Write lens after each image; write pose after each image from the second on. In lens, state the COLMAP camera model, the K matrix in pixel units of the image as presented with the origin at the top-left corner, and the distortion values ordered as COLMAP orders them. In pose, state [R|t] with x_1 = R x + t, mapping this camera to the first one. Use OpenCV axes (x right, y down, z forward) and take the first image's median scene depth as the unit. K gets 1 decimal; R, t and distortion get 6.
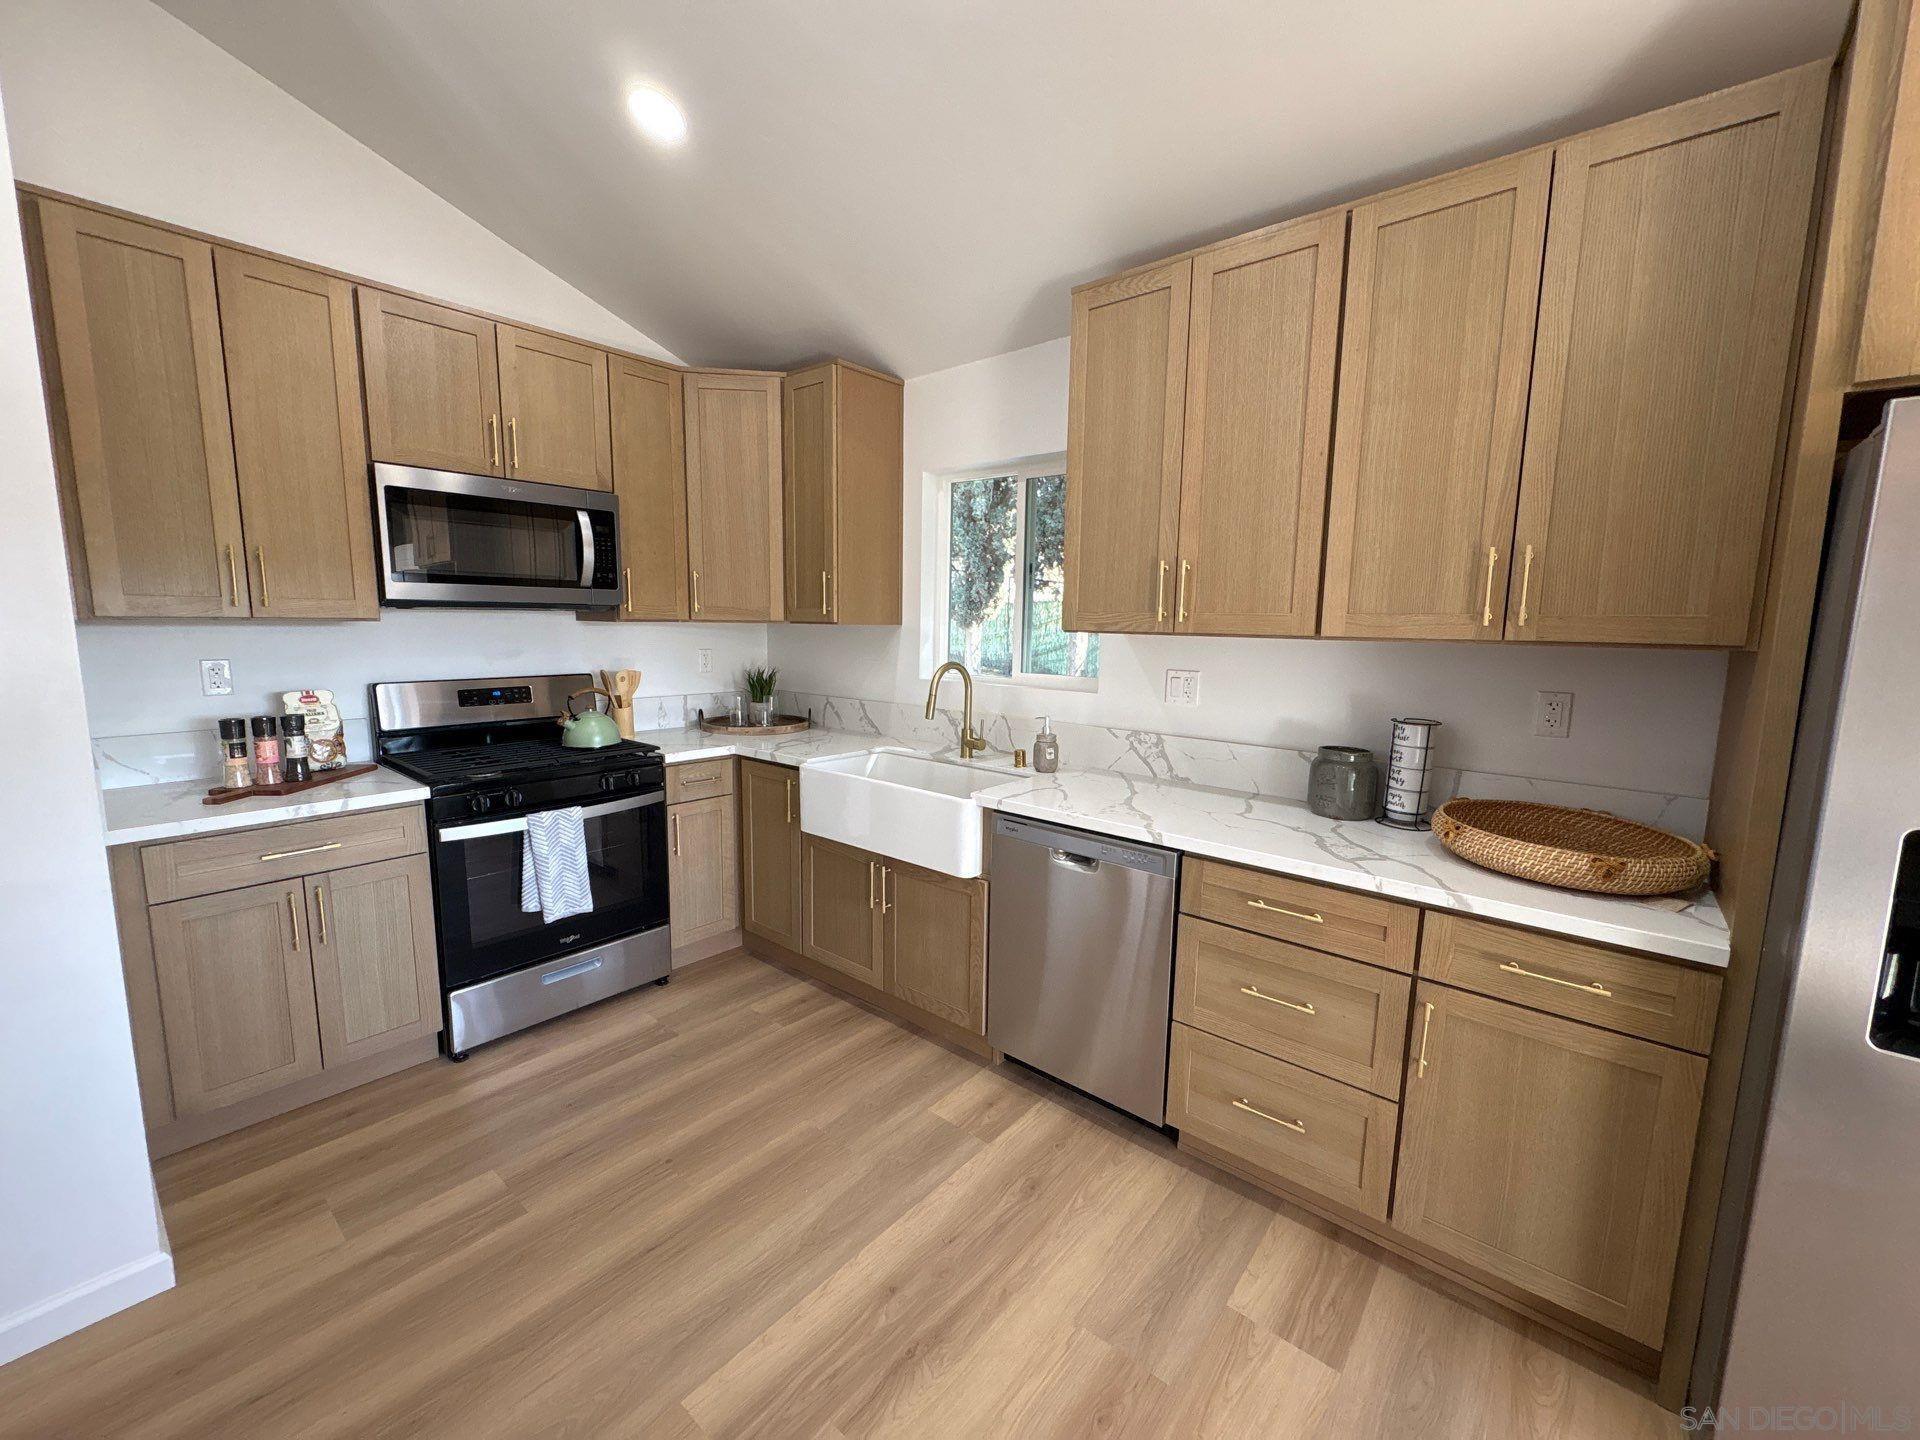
lens RADIAL K [[767.5, 0, 960.4], [0, 767.5, 719.9], [0, 0, 1]] dist [0.006940, 0.000792]
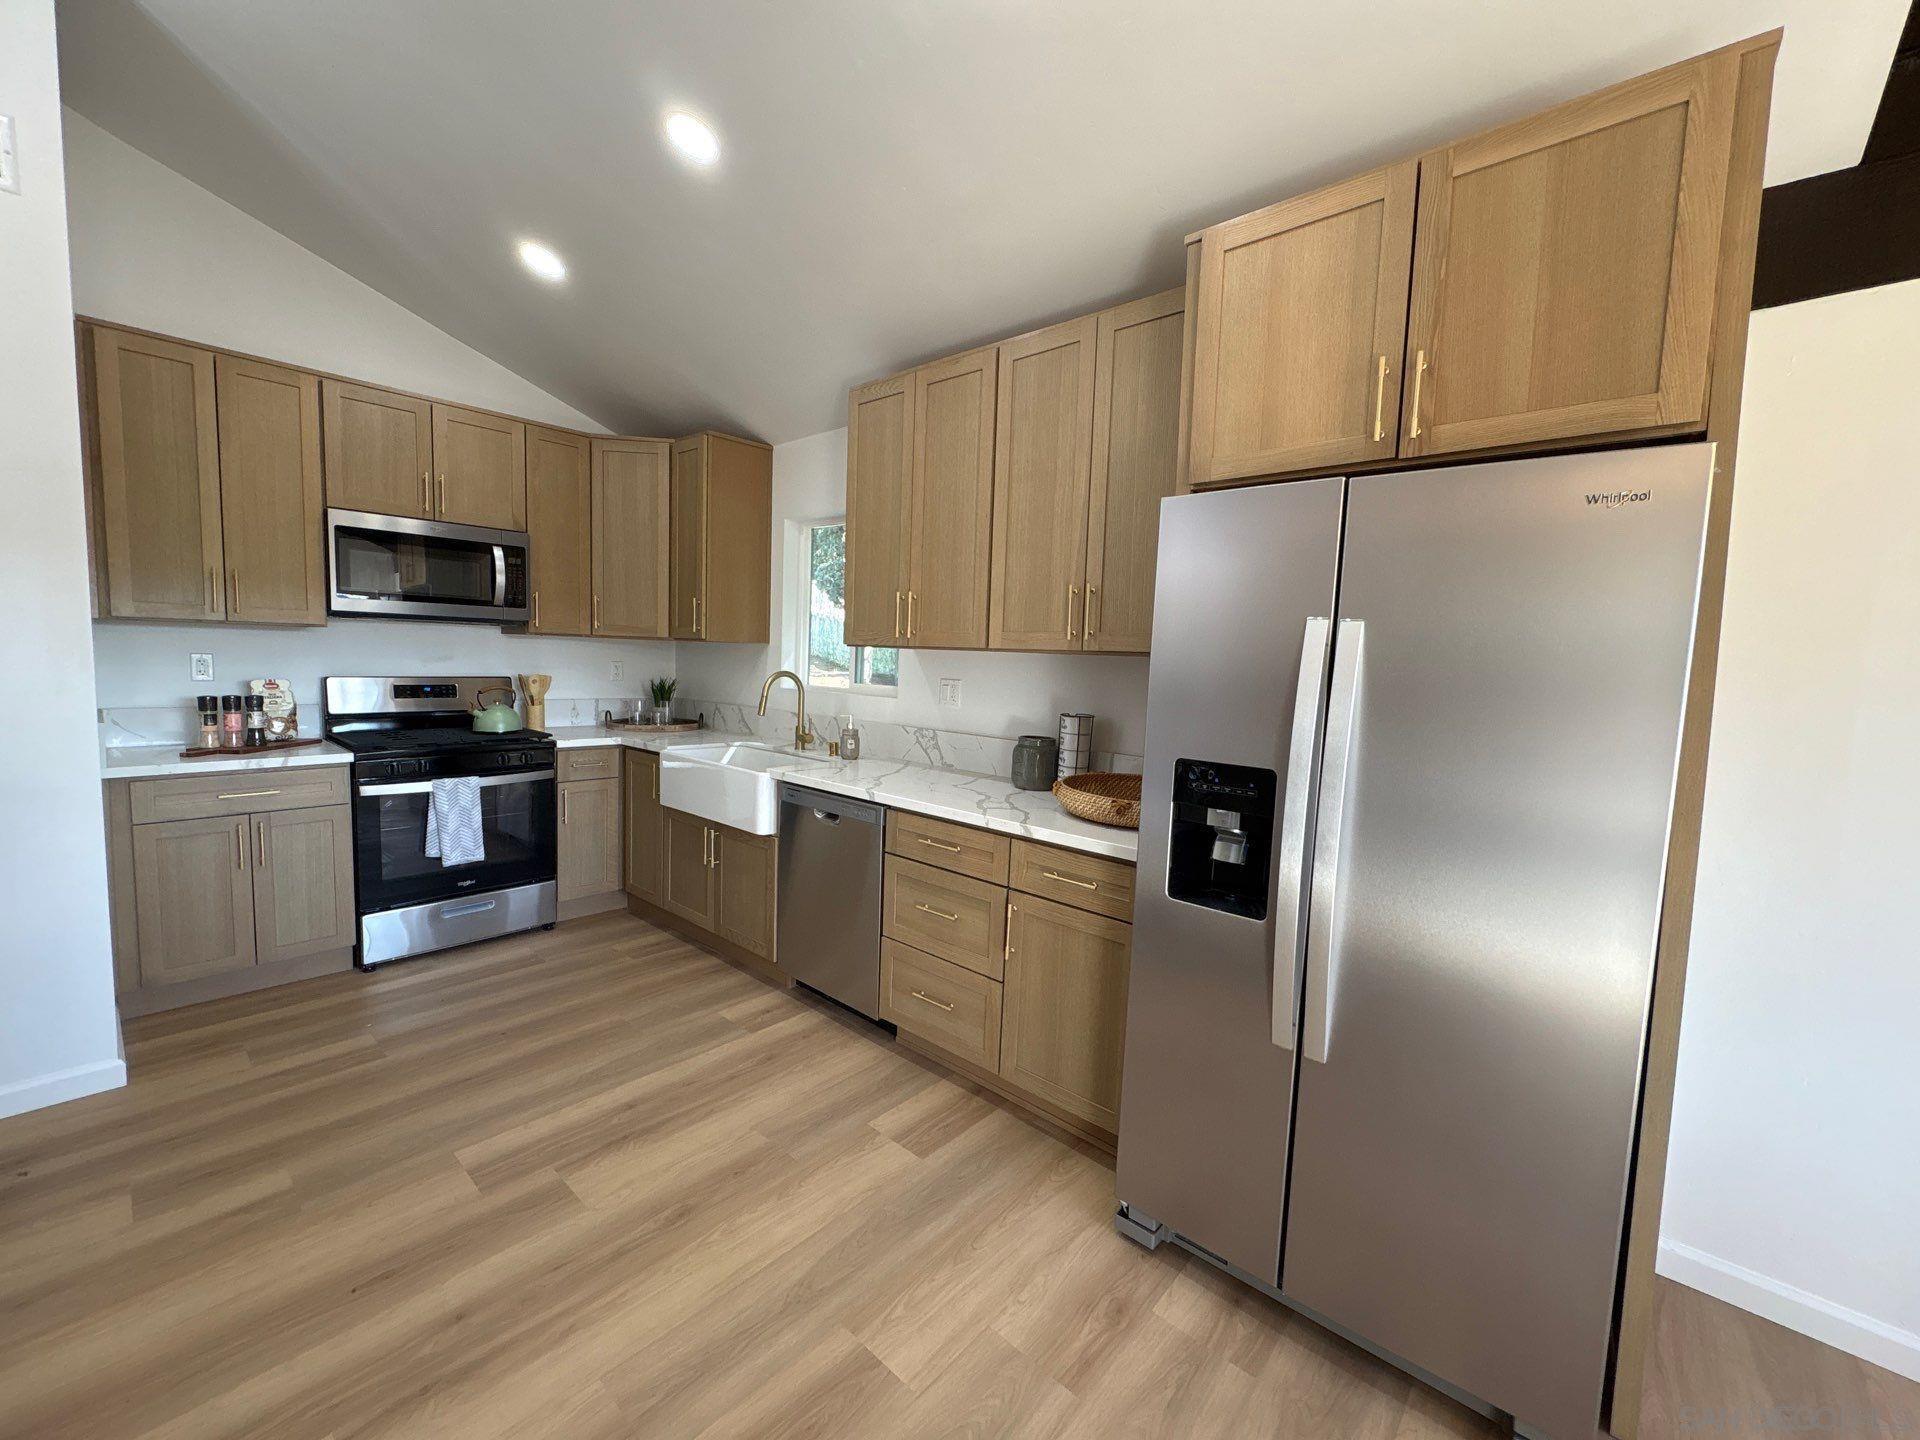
lens RADIAL K [[767.5, 0, 959.7], [0, 767.5, 720.2], [0, 0, 1]] dist [0.006940, 0.000792]
pose [[0.999426, 0.023115, -0.024762, 0.384596], [-0.024258, 0.998606, -0.046869, 0.070401], [0.023645, 0.047443, 0.998594, -0.296913]]
